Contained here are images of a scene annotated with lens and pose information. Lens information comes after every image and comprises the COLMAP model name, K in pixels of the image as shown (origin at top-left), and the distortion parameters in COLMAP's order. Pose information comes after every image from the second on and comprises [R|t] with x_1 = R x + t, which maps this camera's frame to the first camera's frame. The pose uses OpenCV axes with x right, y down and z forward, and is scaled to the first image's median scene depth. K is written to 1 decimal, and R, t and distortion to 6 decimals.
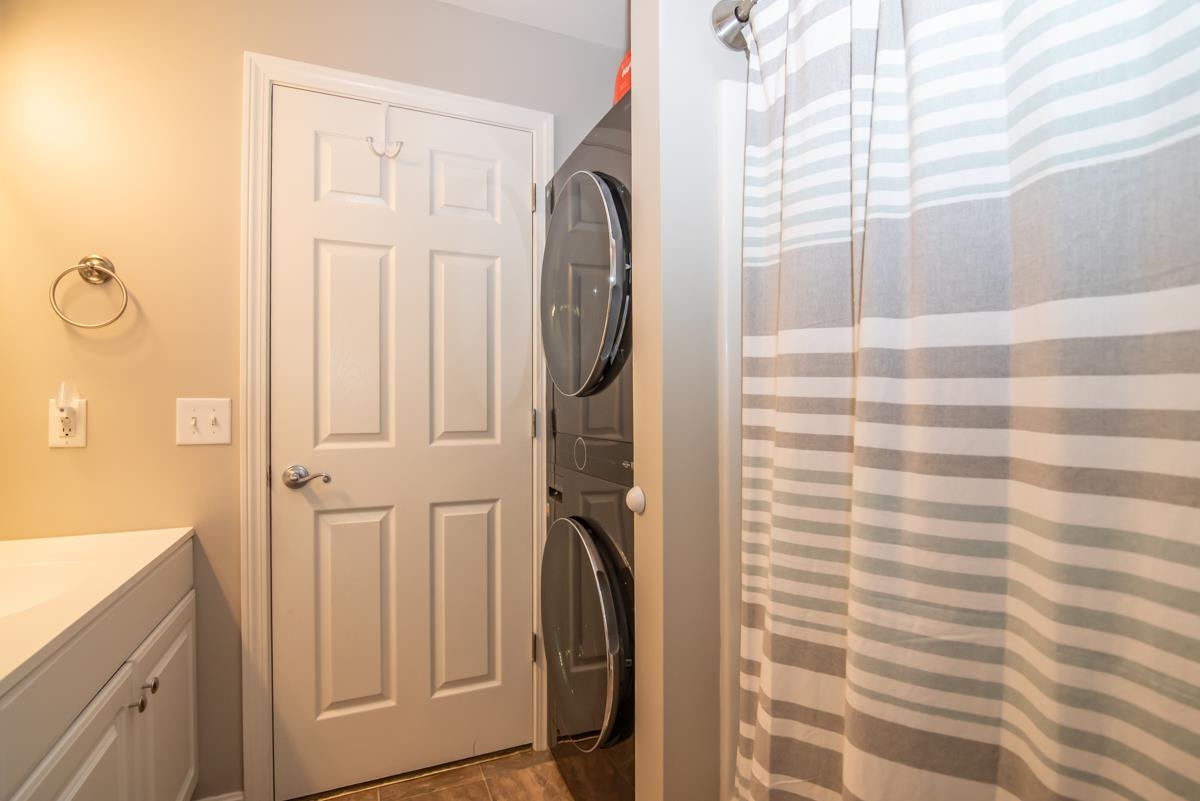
lens RADIAL K [[558.2, 0, 598.2], [0, 558.2, 402.5], [0, 0, 1]] dist [-0.020403, 0.000436]
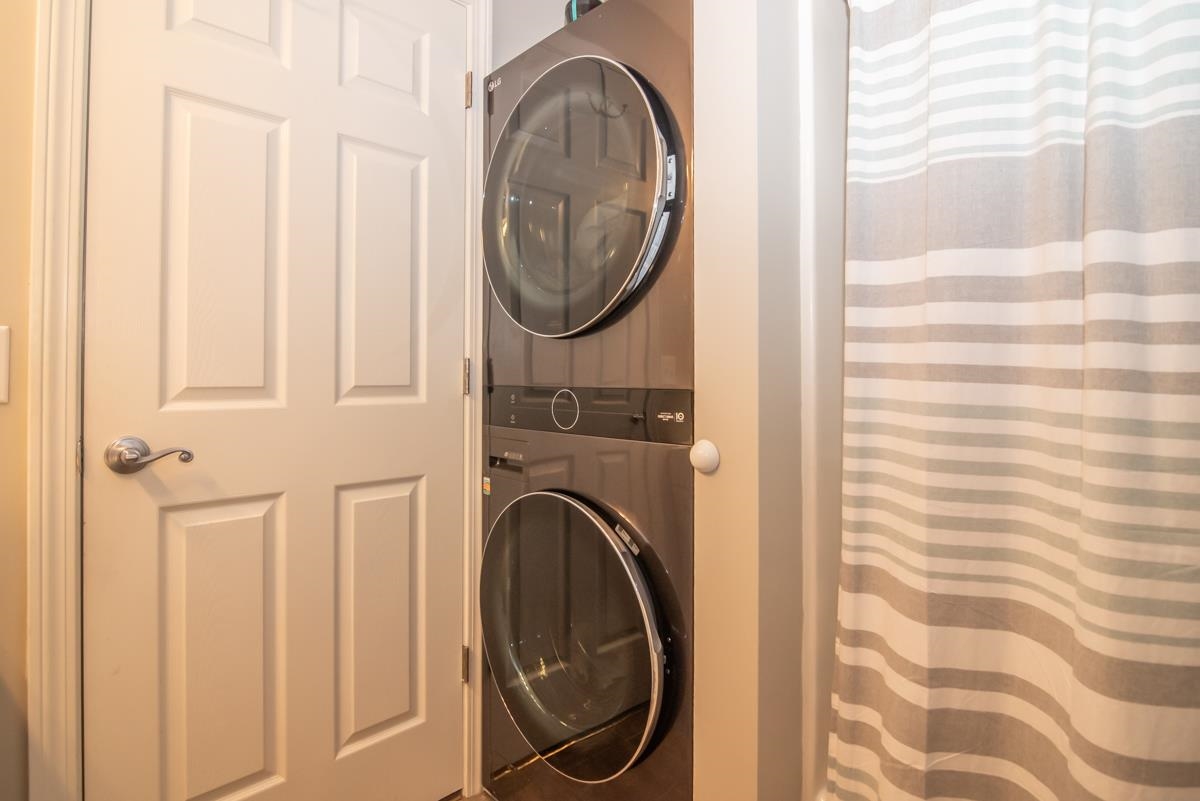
lens RADIAL K [[604.5, 0, 599.7], [0, 604.5, 368.7], [0, 0, 1]] dist [-0.019217, 0.001133]
pose [[0.931530, 0.007192, 0.363594, -0.289958], [-0.003595, 0.999938, -0.010569, 0.040387], [-0.363648, 0.008539, 0.931497, 0.168162]]
